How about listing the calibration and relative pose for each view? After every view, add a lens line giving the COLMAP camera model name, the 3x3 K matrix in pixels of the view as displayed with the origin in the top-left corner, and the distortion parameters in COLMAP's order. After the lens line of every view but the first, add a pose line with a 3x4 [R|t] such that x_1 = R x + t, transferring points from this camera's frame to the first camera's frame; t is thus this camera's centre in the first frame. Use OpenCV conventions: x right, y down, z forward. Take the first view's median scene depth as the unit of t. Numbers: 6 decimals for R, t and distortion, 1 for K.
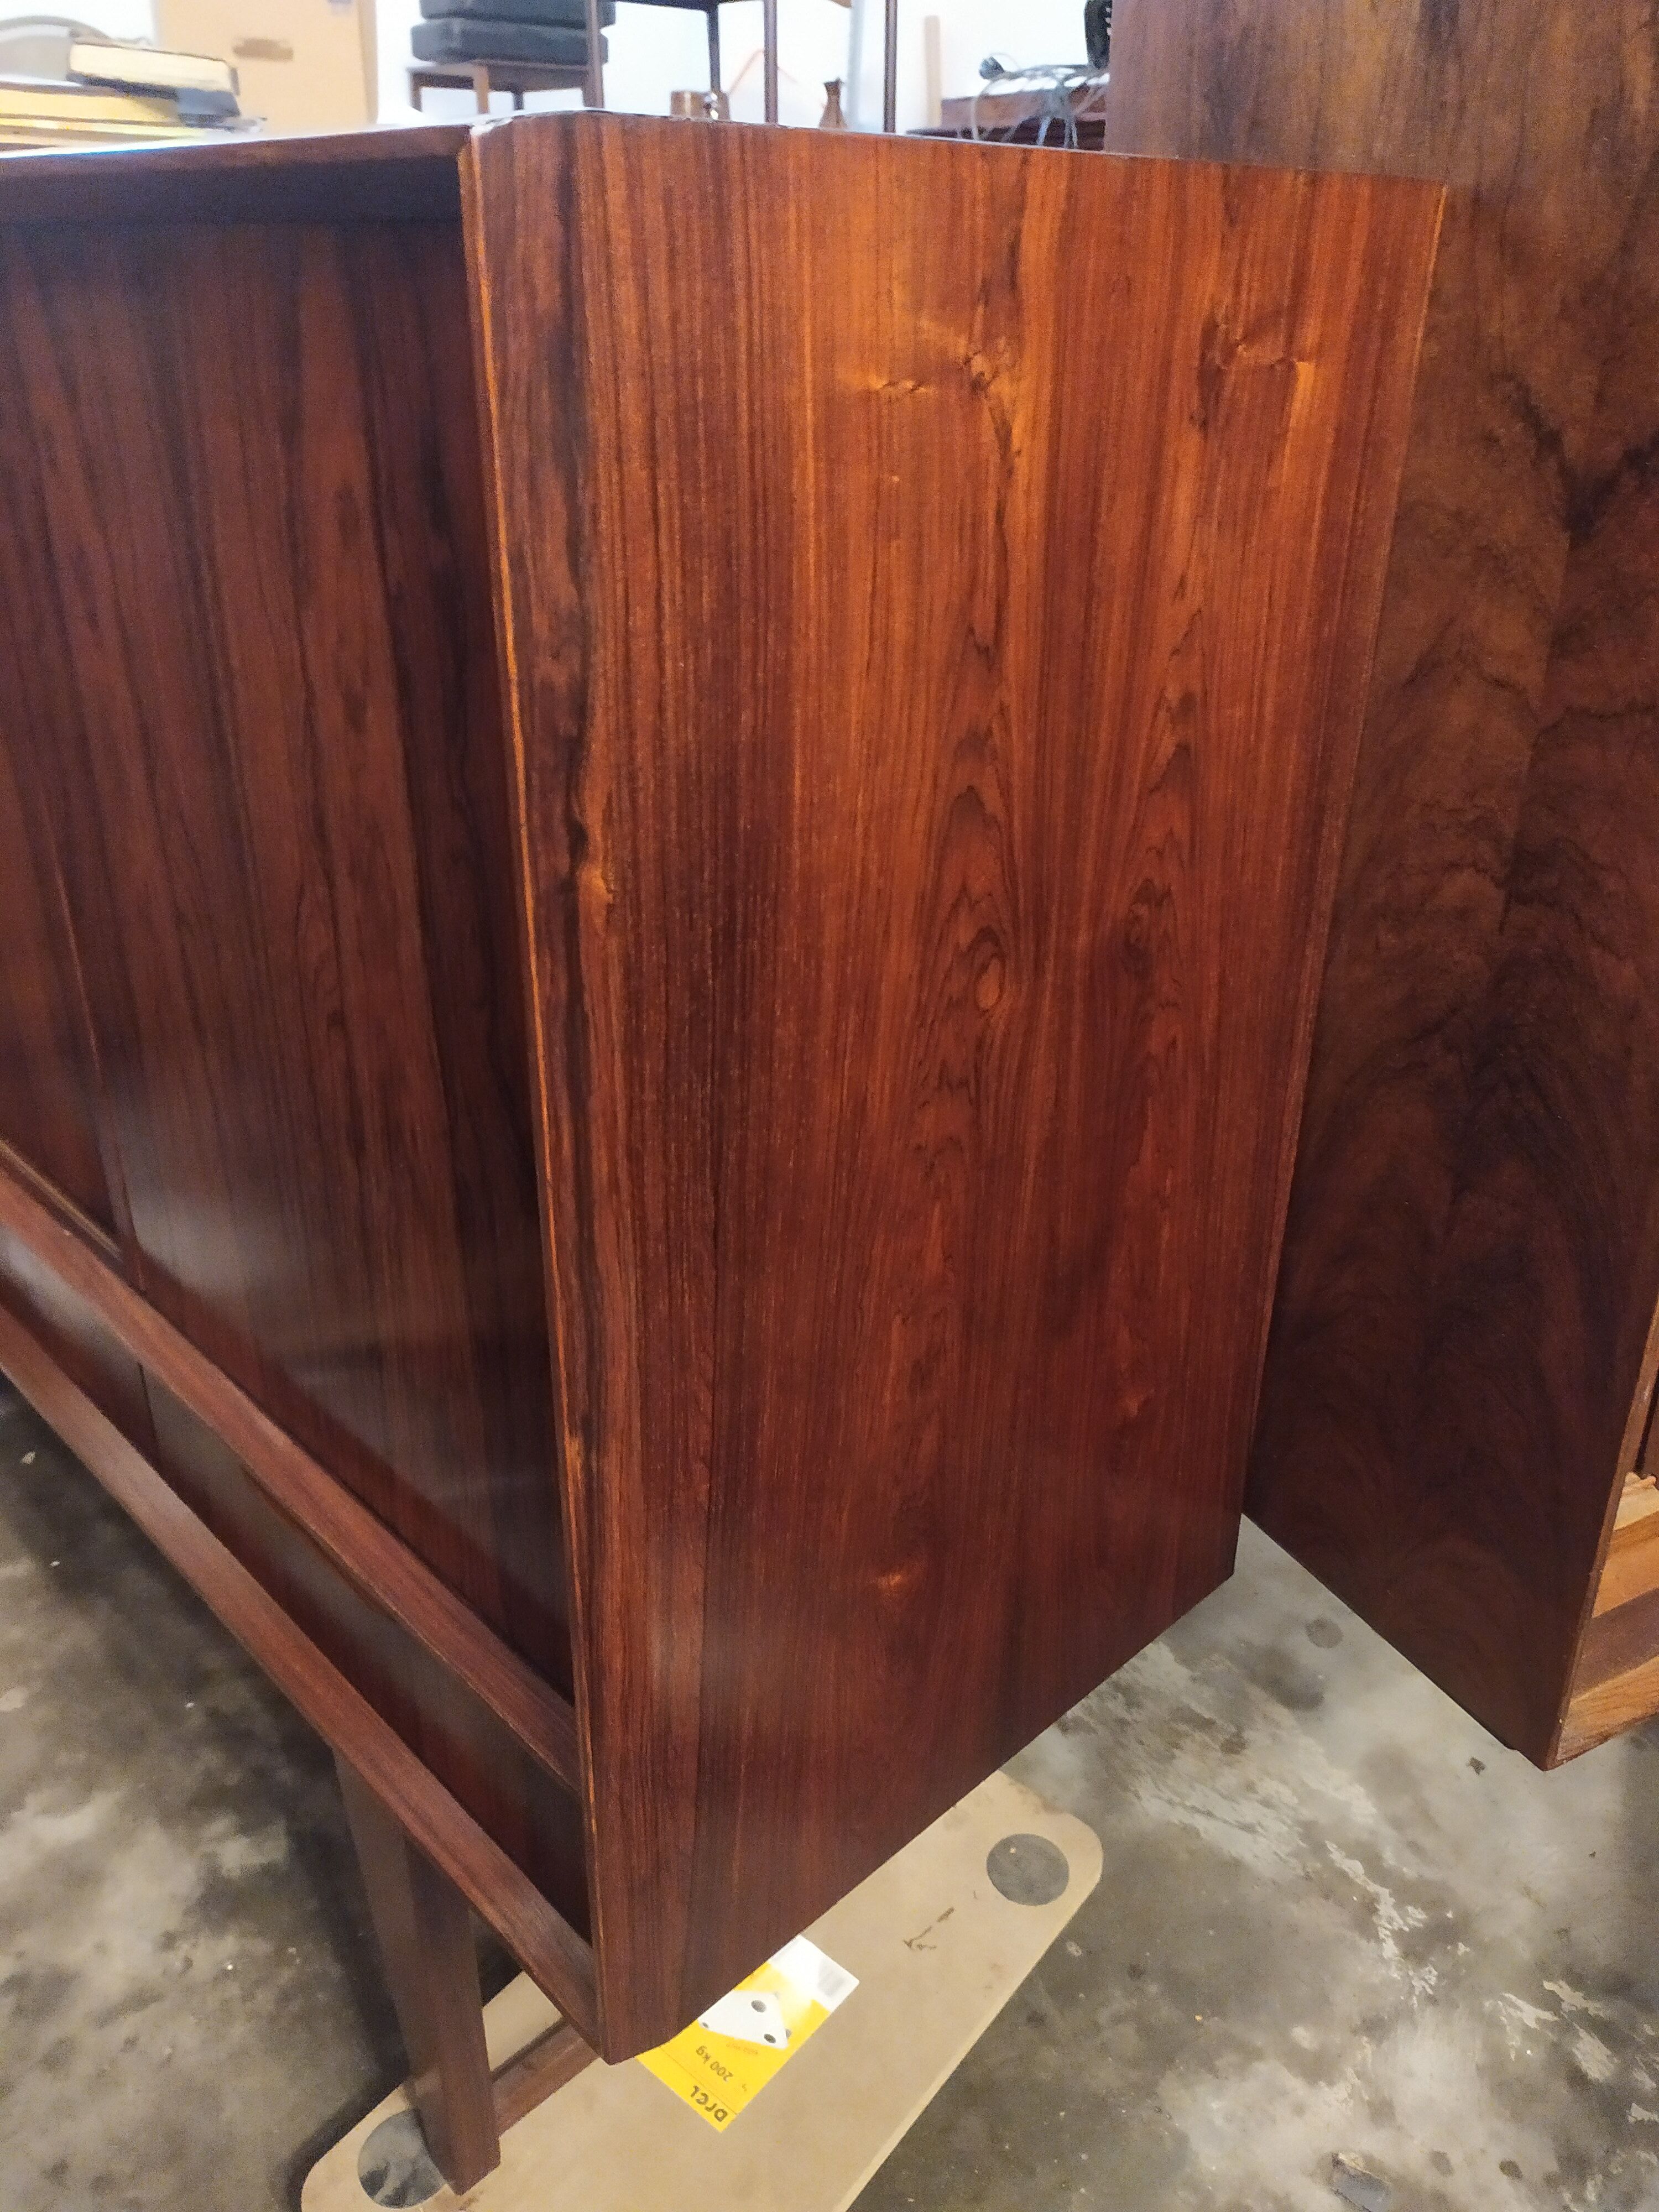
lens RADIAL K [[1662.1, 0, 845.4], [0, 1662.1, 1100.1], [0, 0, 1]] dist [-0.002825, -0.025713]
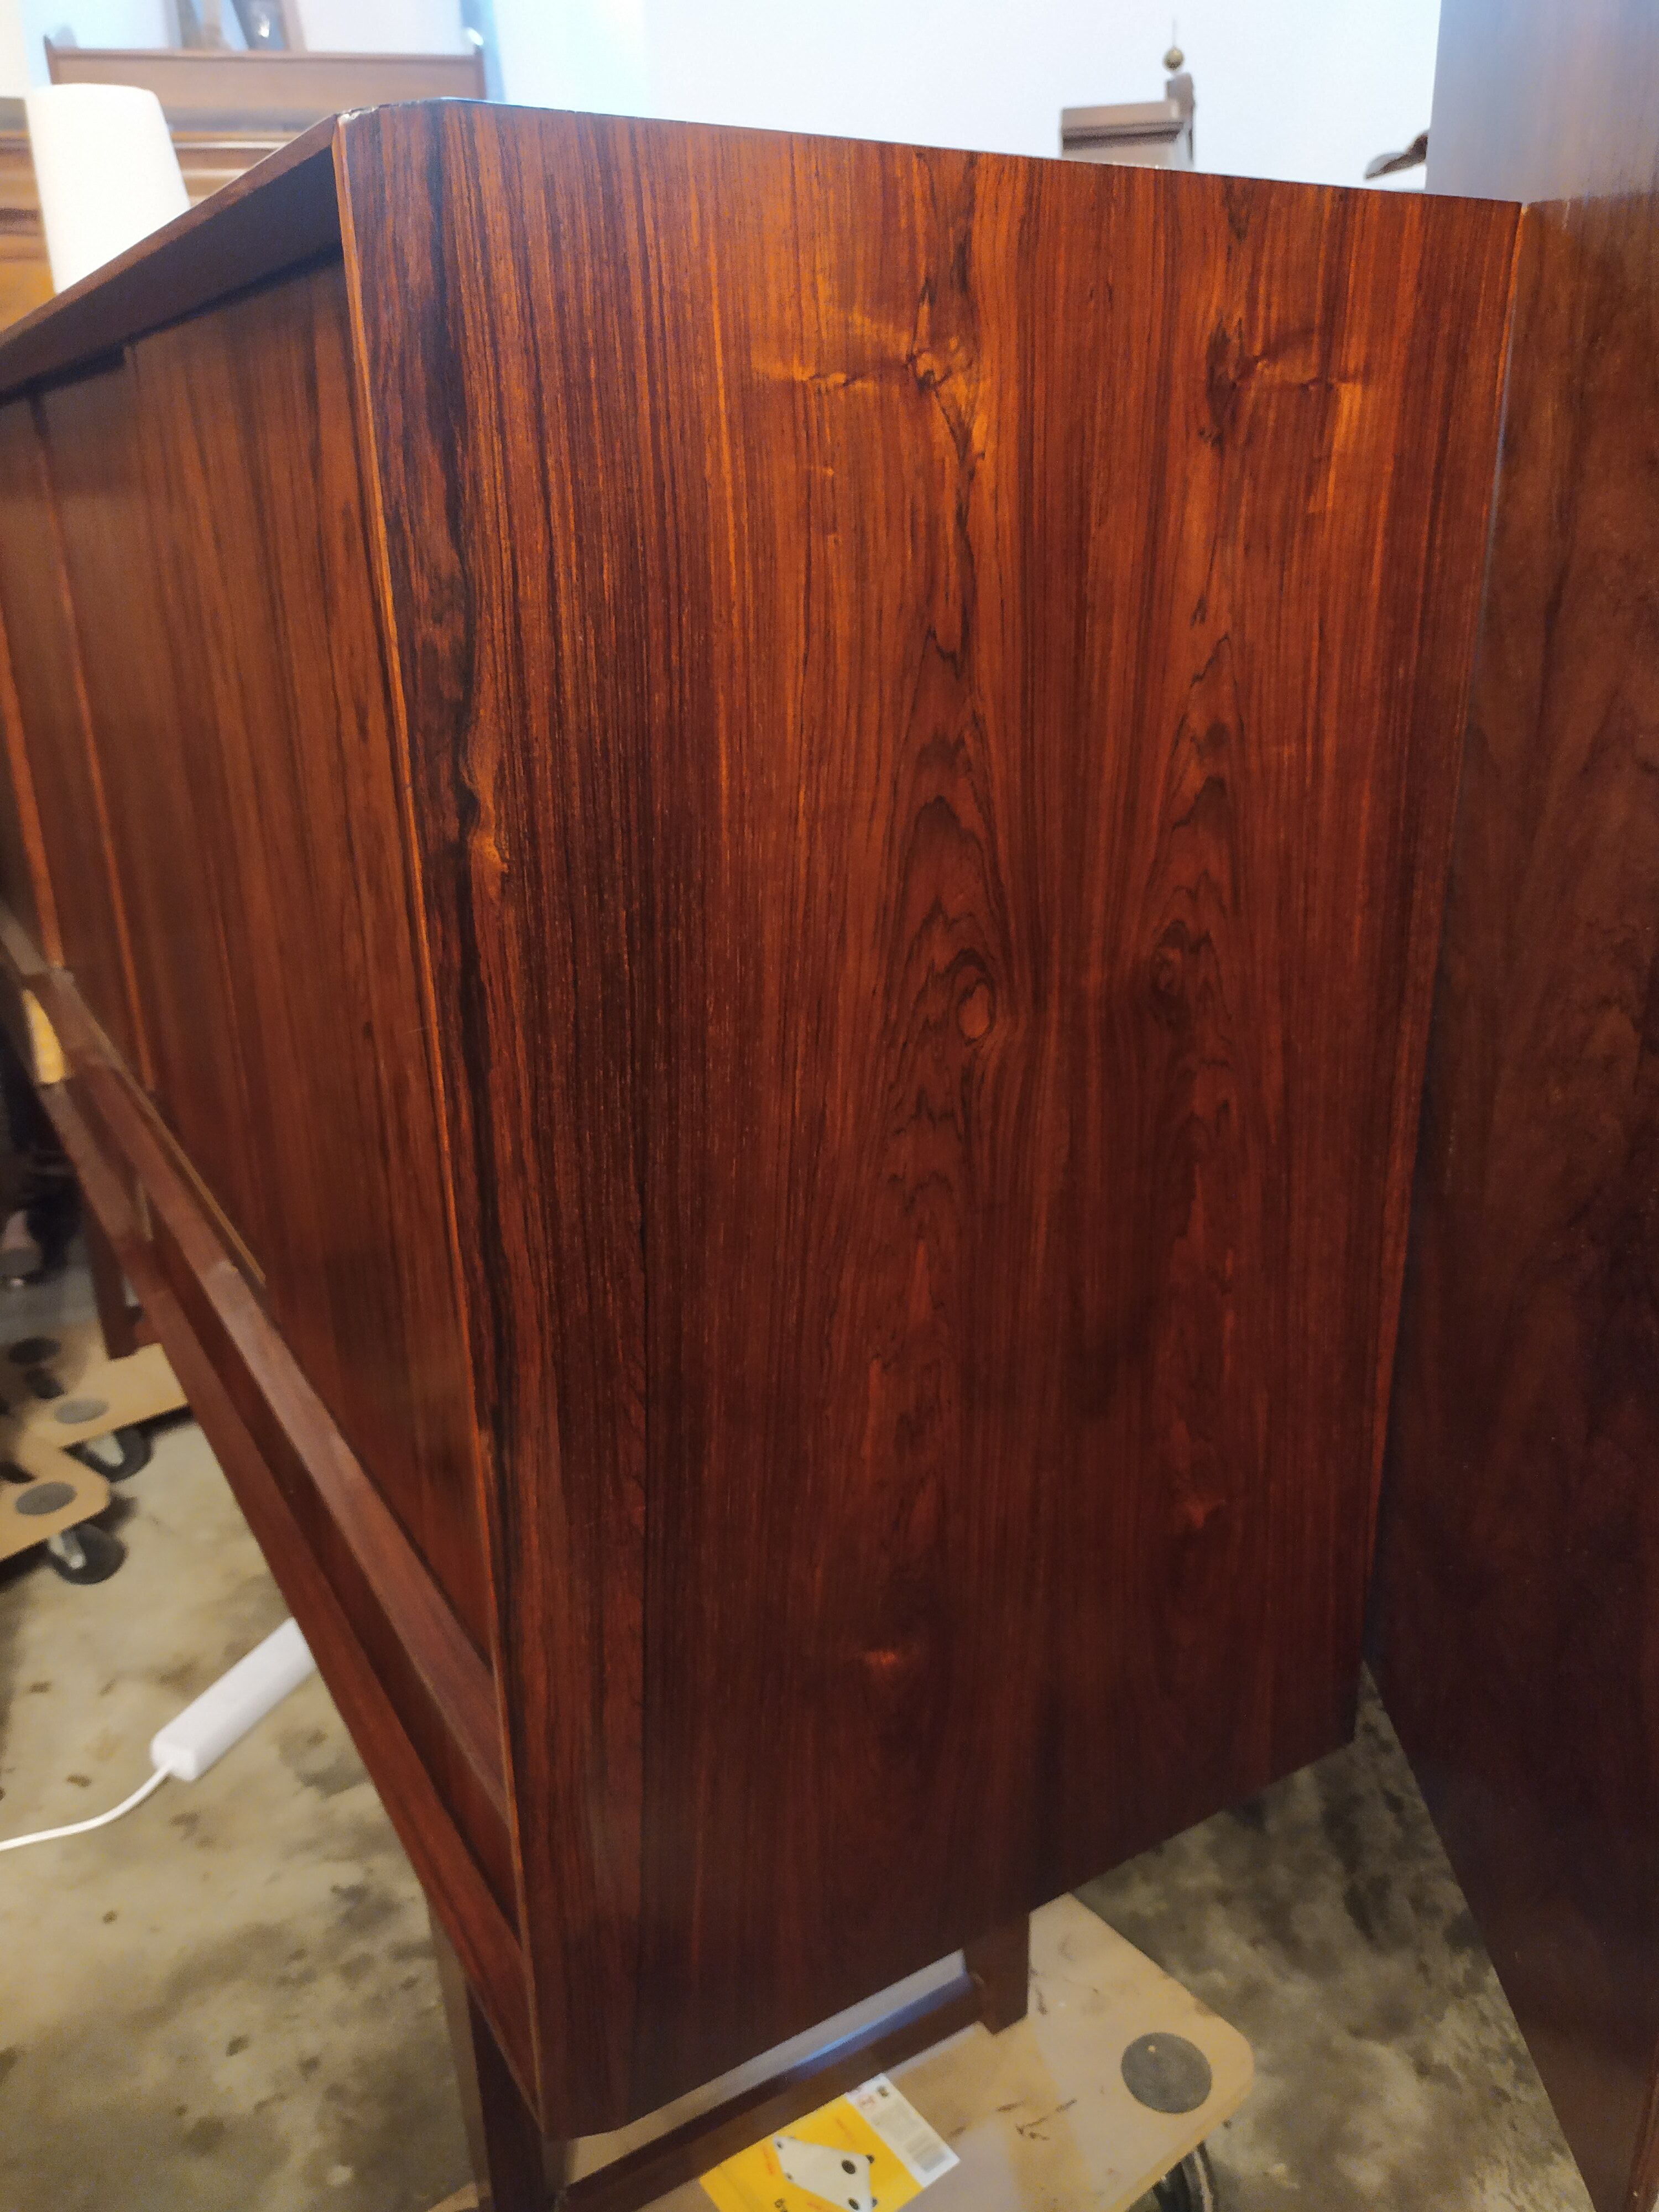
lens RADIAL K [[1662.1, 0, 836.1], [0, 1662.1, 1097.6], [0, 0, 1]] dist [-0.002825, -0.025713]
pose [[0.976372, 0.047601, -0.210790, 0.222211], [-0.069700, 0.992676, -0.098676, 0.083618], [0.204549, 0.111036, 0.972538, 0.058052]]
